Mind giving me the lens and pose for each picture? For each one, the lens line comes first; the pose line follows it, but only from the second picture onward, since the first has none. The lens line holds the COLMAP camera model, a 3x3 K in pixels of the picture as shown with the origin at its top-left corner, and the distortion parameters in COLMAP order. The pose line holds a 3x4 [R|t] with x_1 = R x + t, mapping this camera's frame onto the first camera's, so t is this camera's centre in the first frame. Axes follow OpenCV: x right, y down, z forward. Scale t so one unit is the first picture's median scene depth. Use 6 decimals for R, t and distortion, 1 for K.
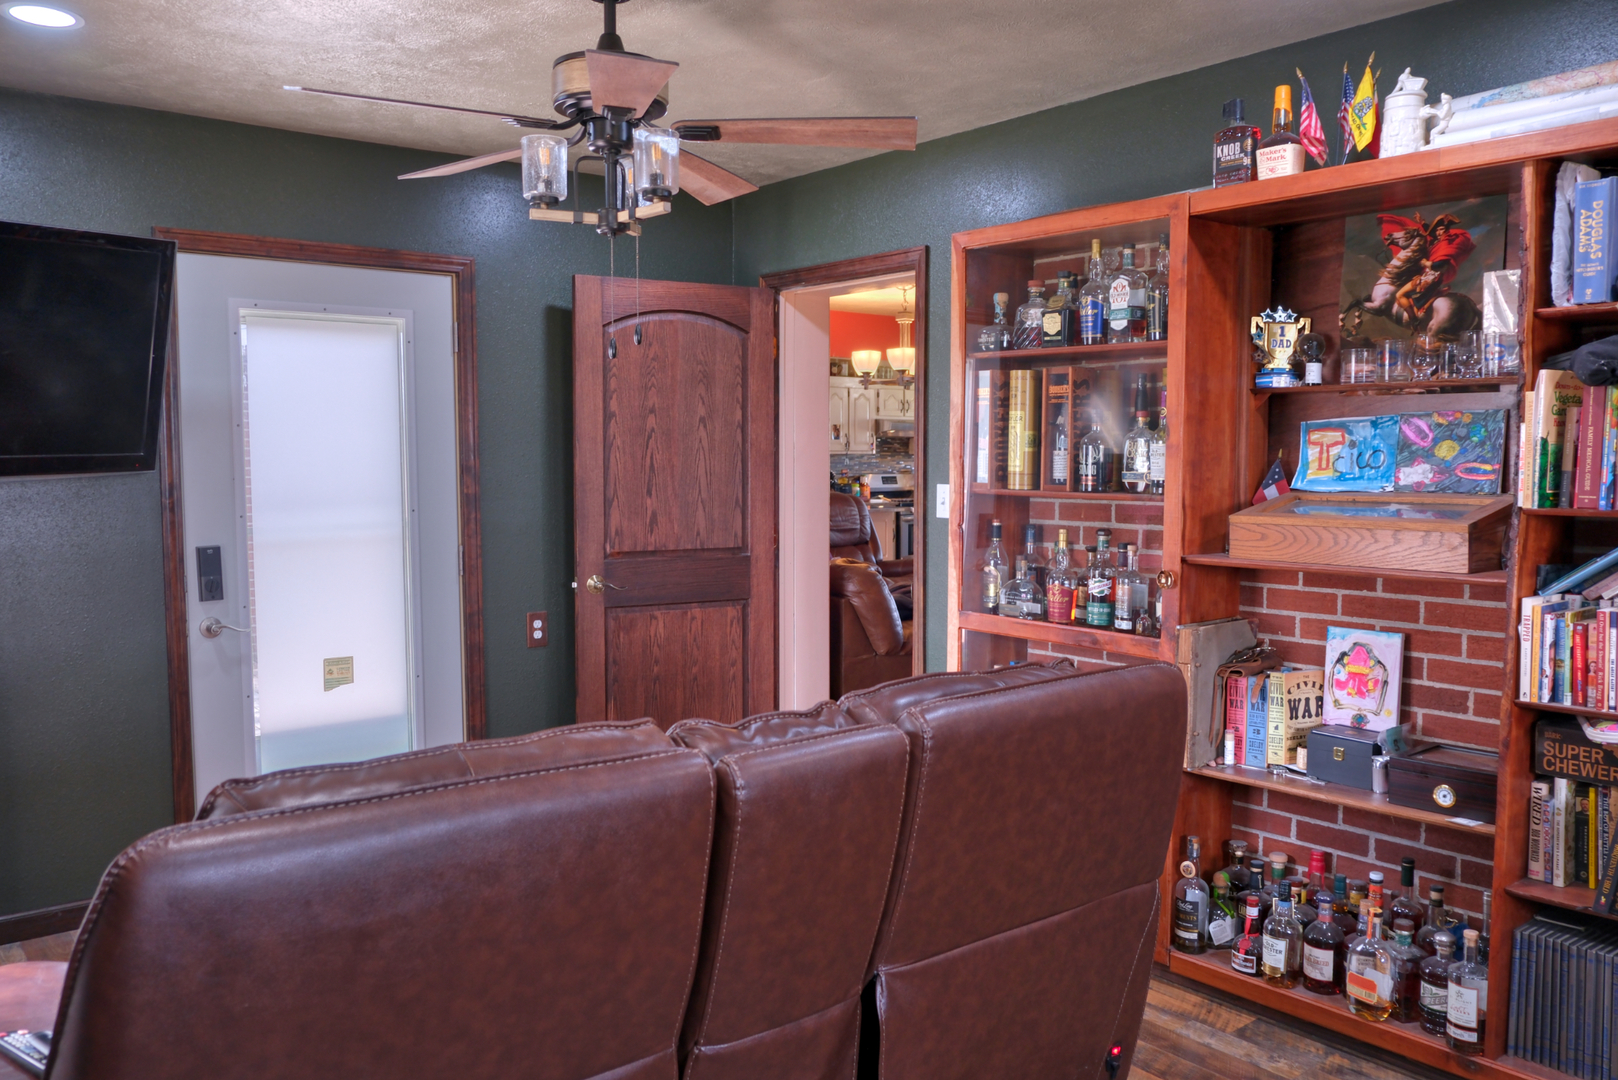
lens RADIAL K [[1258.9, 0, 808.1], [0, 1258.9, 544.8], [0, 0, 1]] dist [-0.032896, 0.029828]
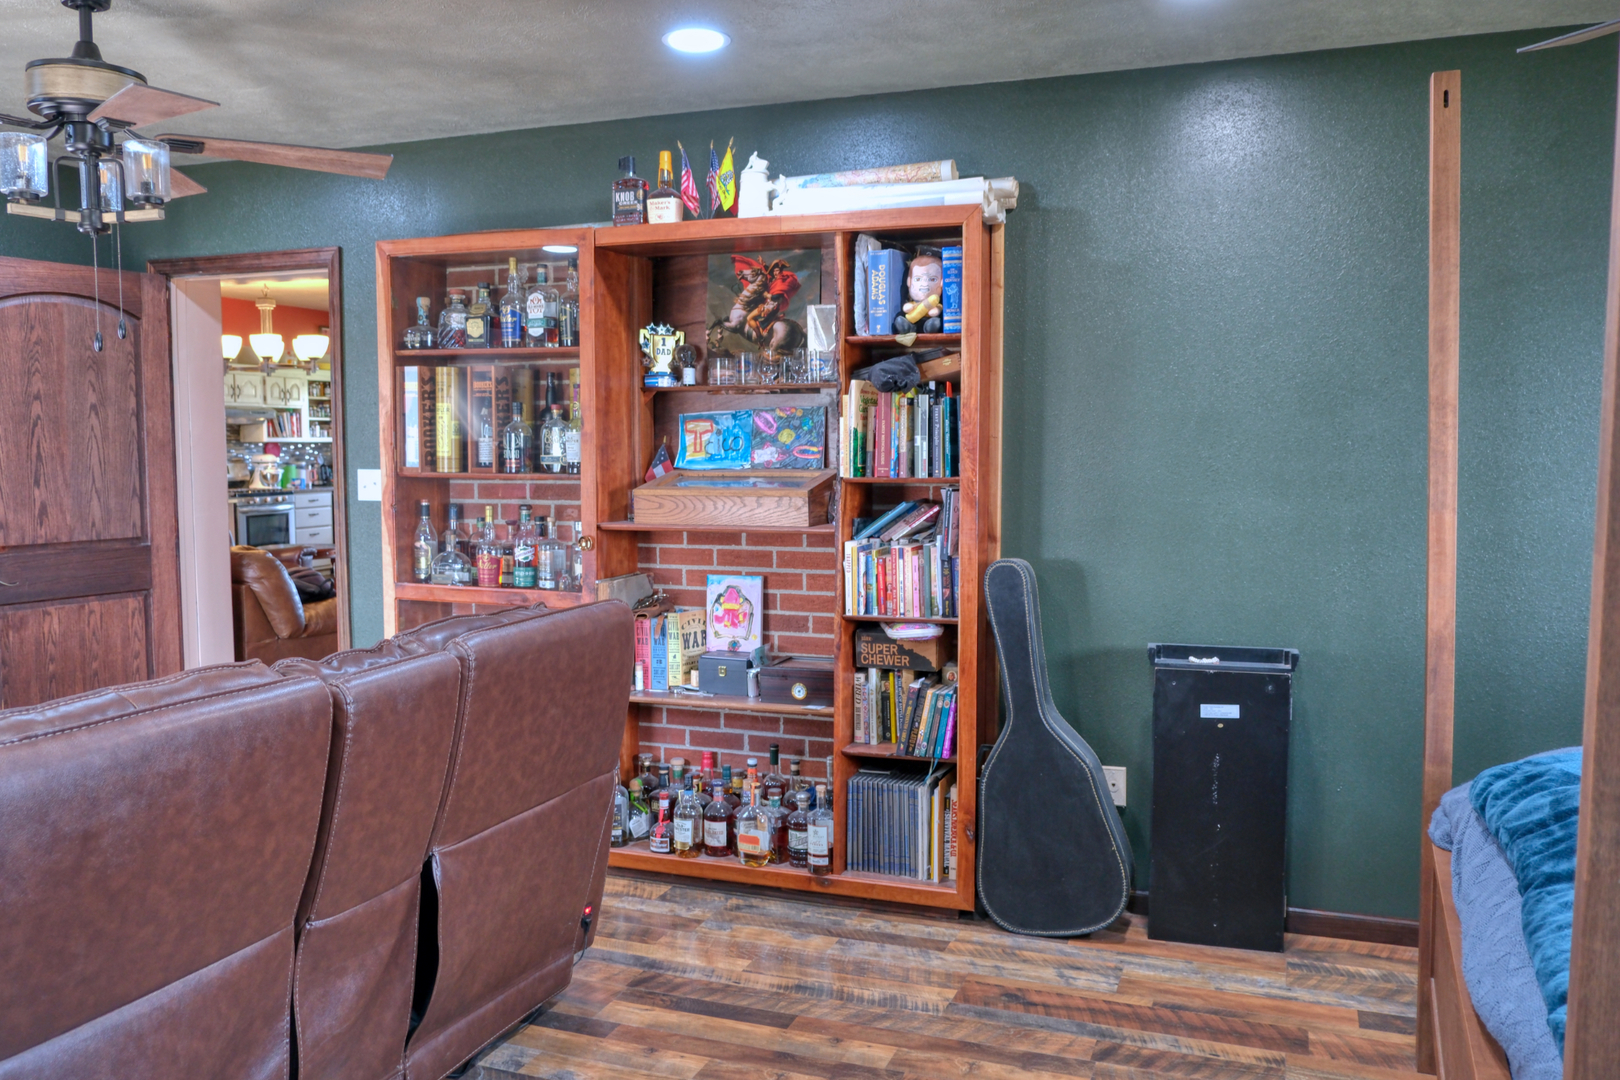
lens RADIAL K [[1260.4, 0, 809.1], [0, 1260.4, 544.8], [0, 0, 1]] dist [-0.032896, 0.029828]
pose [[0.863966, -0.043628, 0.501656, -0.143818], [0.038521, 0.999047, 0.020543, 0.012530], [-0.502074, 0.001576, 0.864823, -0.169617]]
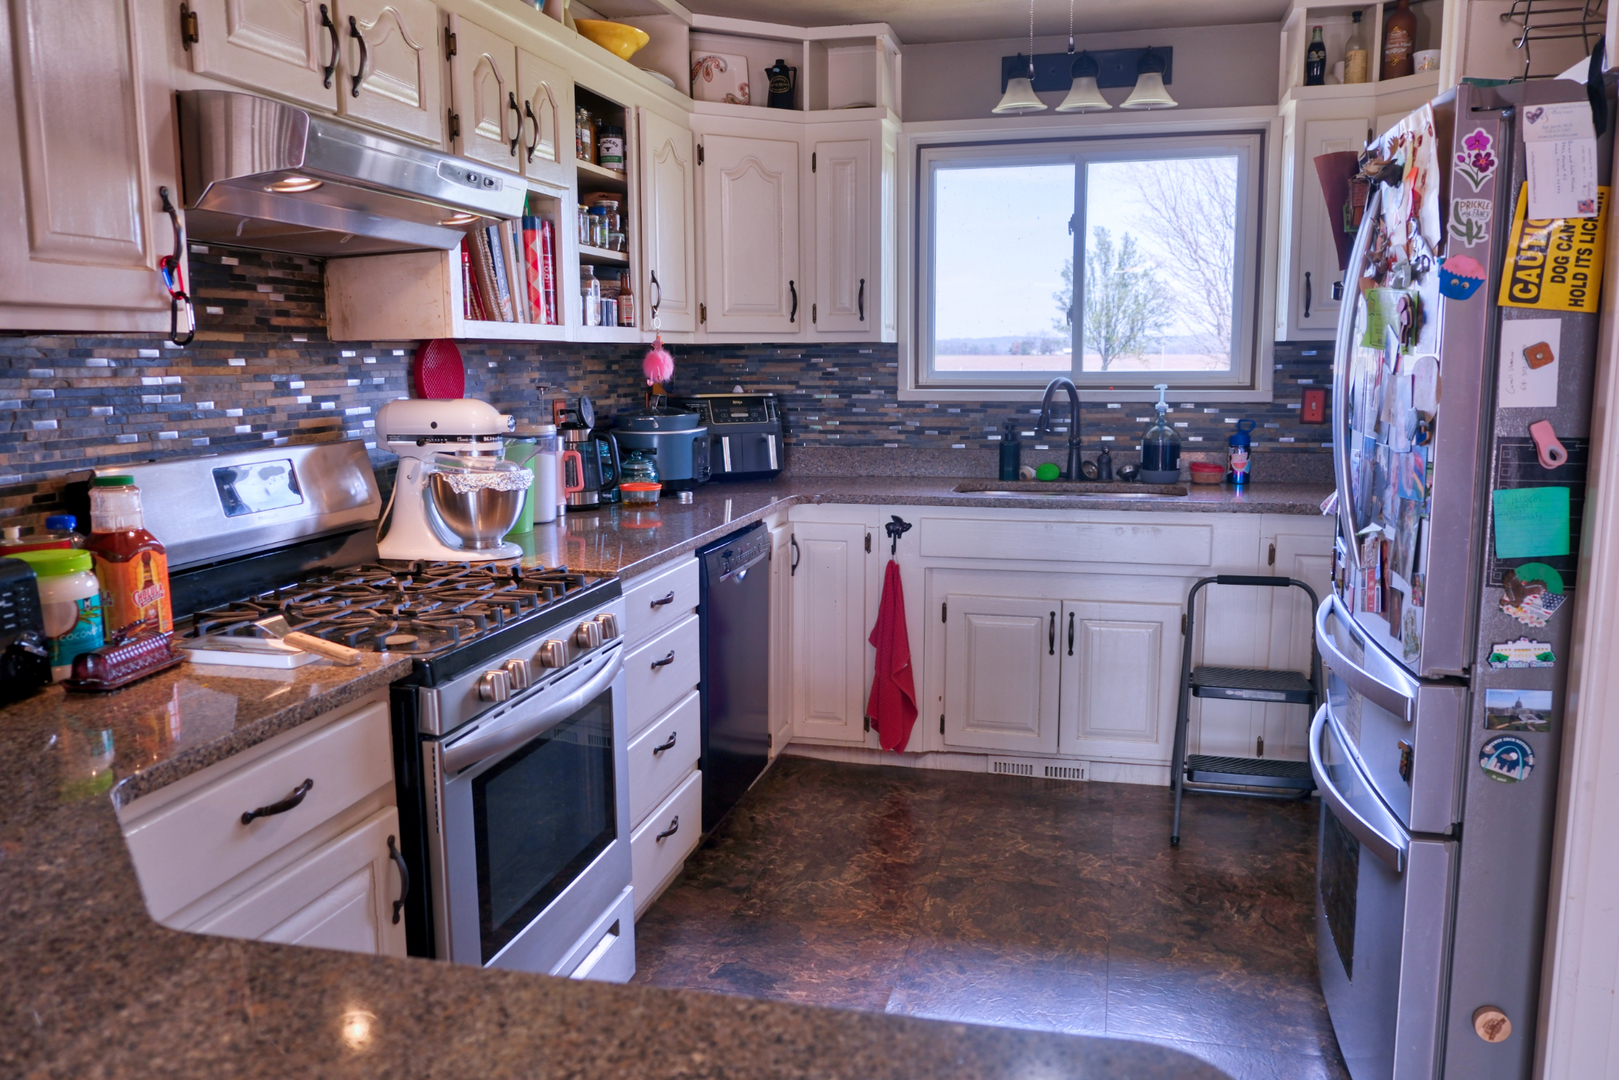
lens RADIAL K [[1255.6, 0, 809.5], [0, 1255.6, 540.0], [0, 0, 1]] dist [-0.048362, 0.066702]
pose [[0.802255, -0.092223, 0.589816, 0.117132], [0.049424, 0.994864, 0.088331, -0.293682], [-0.594933, -0.041713, 0.802692, 4.286659]]
